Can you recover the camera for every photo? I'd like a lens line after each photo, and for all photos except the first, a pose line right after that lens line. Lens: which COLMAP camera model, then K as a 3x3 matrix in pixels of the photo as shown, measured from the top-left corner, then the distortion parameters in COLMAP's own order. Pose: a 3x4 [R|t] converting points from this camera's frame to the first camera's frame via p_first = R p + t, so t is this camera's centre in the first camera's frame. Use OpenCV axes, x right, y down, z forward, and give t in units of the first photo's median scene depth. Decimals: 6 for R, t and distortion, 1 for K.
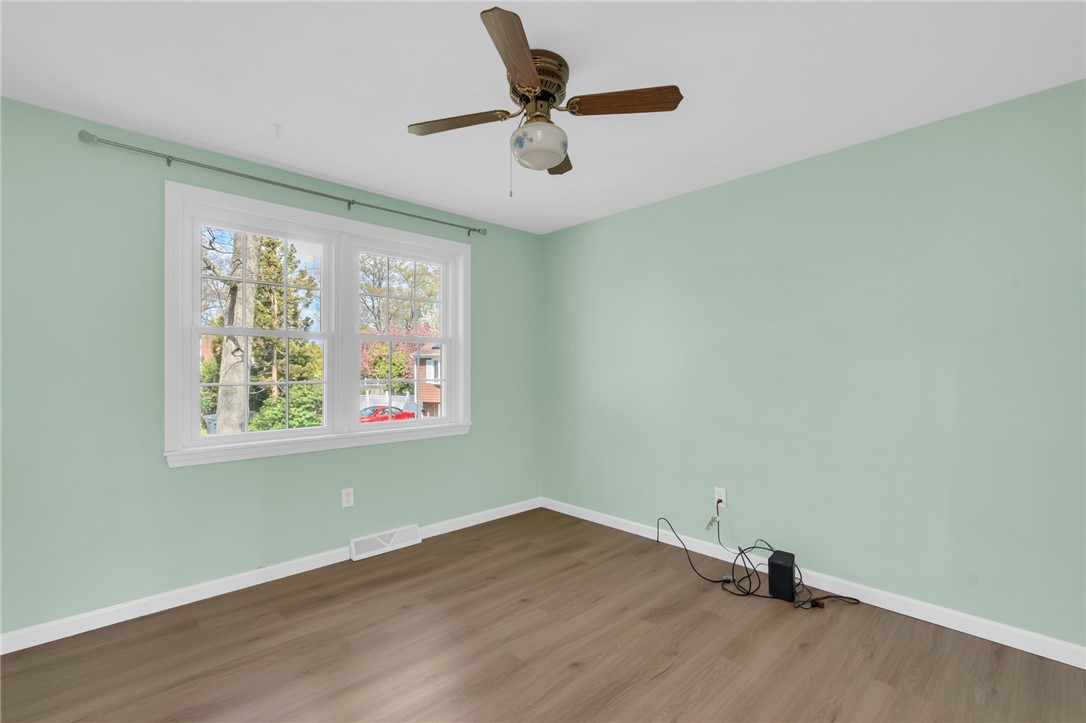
lens RADIAL K [[484.3, 0, 540.0], [0, 484.3, 364.8], [0, 0, 1]] dist [0.000457, 0.012475]
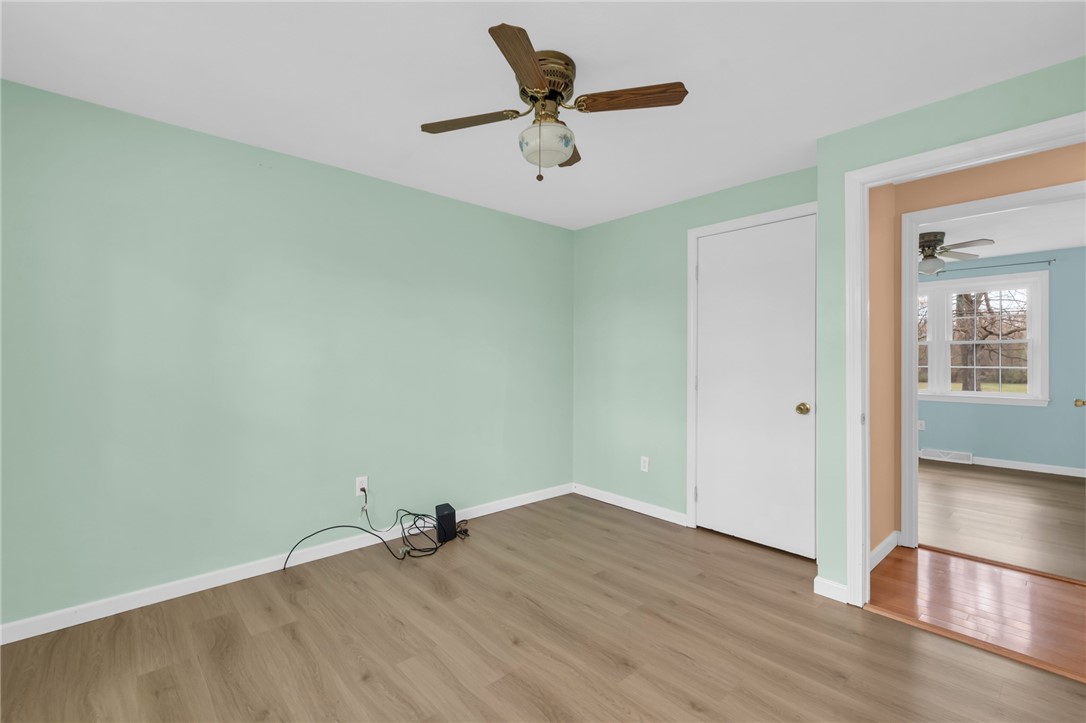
lens RADIAL K [[482.2, 0, 551.9], [0, 482.2, 360.3], [0, 0, 1]] dist [0.003463, -0.000078]
pose [[0.020214, -0.007141, 0.999770, -0.742888], [-0.007039, 0.999949, 0.007285, 0.002886], [-0.999771, -0.007185, 0.020163, 0.704781]]
